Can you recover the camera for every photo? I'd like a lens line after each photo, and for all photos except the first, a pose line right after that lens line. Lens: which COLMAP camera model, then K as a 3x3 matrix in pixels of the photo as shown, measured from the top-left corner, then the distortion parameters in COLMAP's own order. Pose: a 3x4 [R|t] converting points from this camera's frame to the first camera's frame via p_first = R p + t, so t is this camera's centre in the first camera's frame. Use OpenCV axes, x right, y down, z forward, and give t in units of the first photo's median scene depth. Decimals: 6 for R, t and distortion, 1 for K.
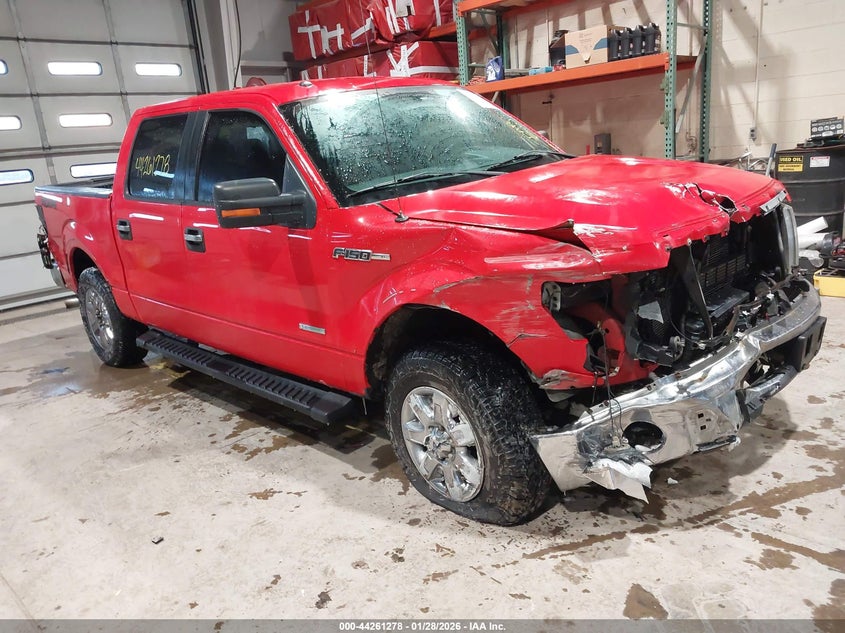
lens RADIAL K [[653.5, 0, 422.8], [0, 653.5, 314.9], [0, 0, 1]] dist [-0.014229, -0.004301]
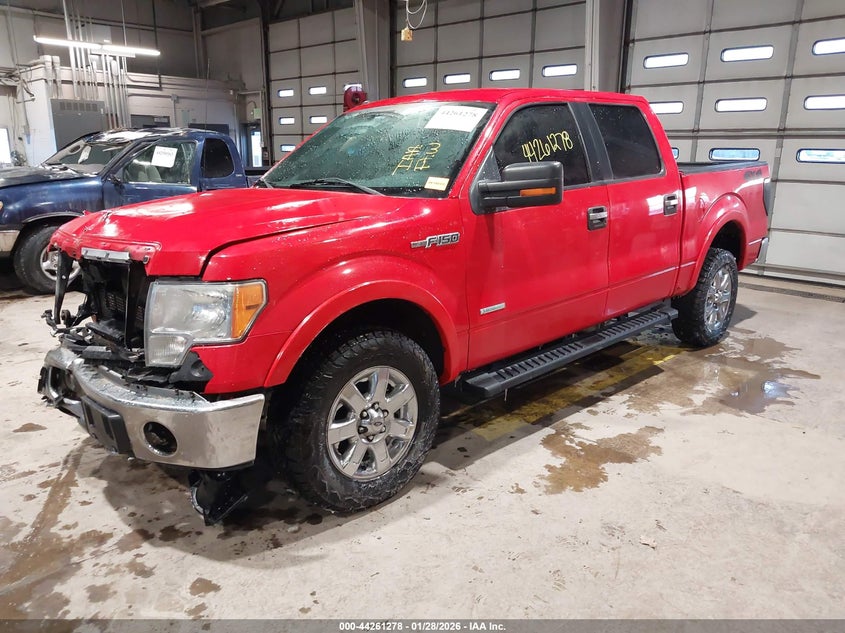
lens RADIAL K [[653.5, 0, 423.3], [0, 653.5, 321.8], [0, 0, 1]] dist [-0.014229, -0.004301]
pose [[0.005206, 0.337005, -0.941489, 0.724062], [-0.267015, 0.907785, 0.323464, -0.252735], [0.963678, 0.249707, 0.094711, 0.683134]]
